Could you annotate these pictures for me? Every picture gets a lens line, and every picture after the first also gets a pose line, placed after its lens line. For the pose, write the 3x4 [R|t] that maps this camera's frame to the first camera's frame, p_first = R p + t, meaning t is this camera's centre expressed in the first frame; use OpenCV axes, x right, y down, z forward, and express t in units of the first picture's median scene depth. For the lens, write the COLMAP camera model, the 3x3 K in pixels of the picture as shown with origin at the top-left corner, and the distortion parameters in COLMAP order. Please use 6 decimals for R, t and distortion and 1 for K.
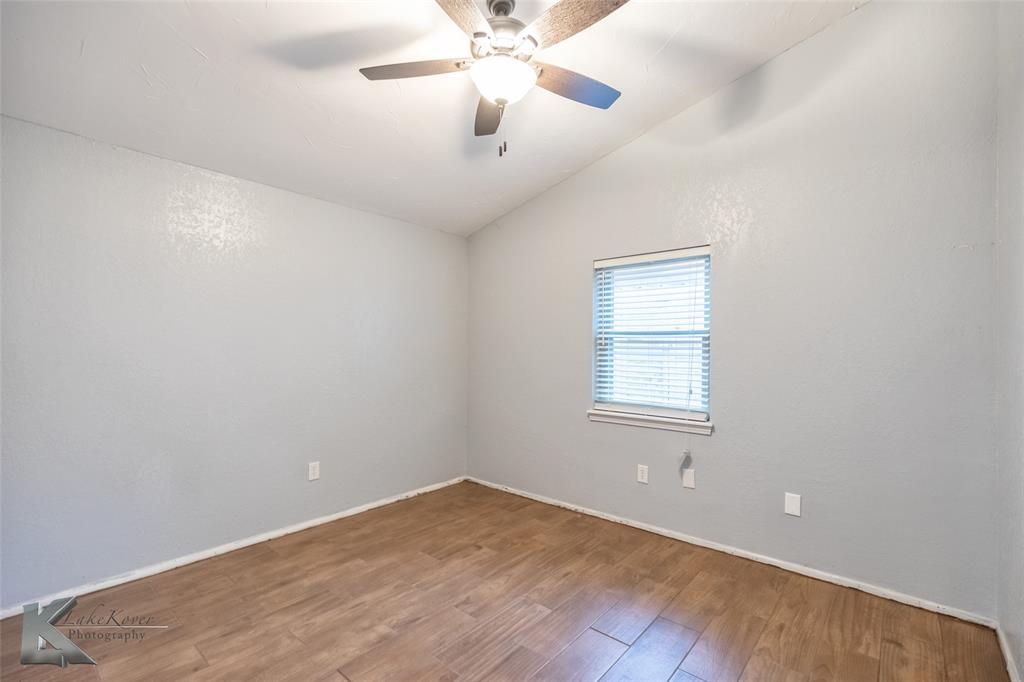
lens RADIAL K [[470.7, 0, 510.5], [0, 470.7, 341.4], [0, 0, 1]] dist [0.013280, -0.004595]
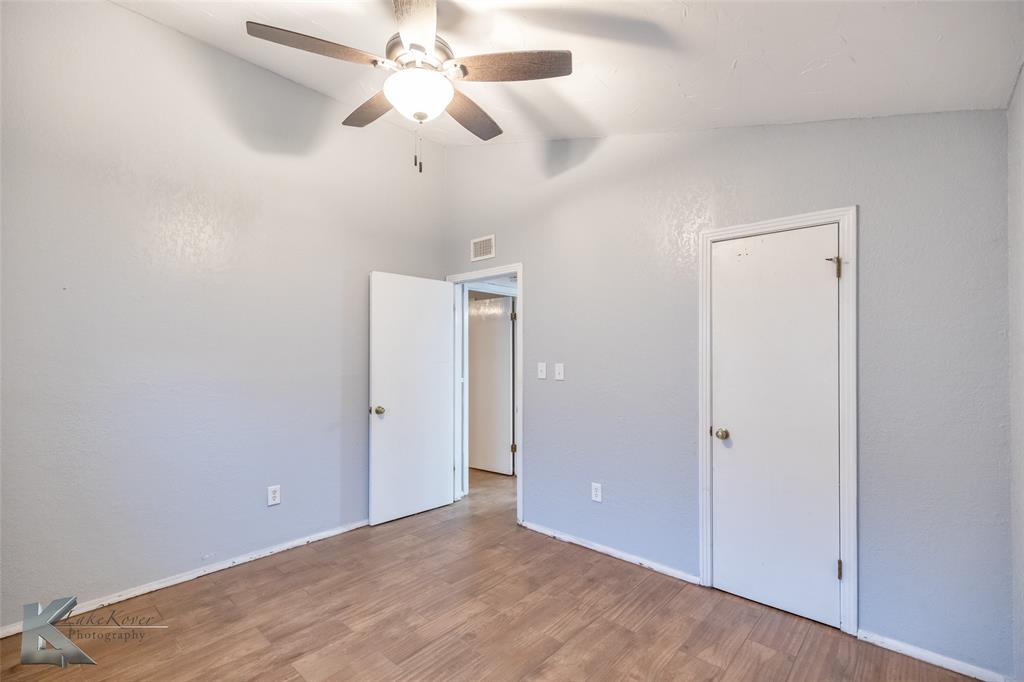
lens RADIAL K [[470.7, 0, 512.9], [0, 470.7, 345.8], [0, 0, 1]] dist [0.013280, -0.004595]
pose [[-0.999805, -0.004976, 0.019127, -0.245313], [-0.005471, 0.999649, -0.025905, -0.011870], [-0.018991, -0.026005, -0.999481, 2.076835]]
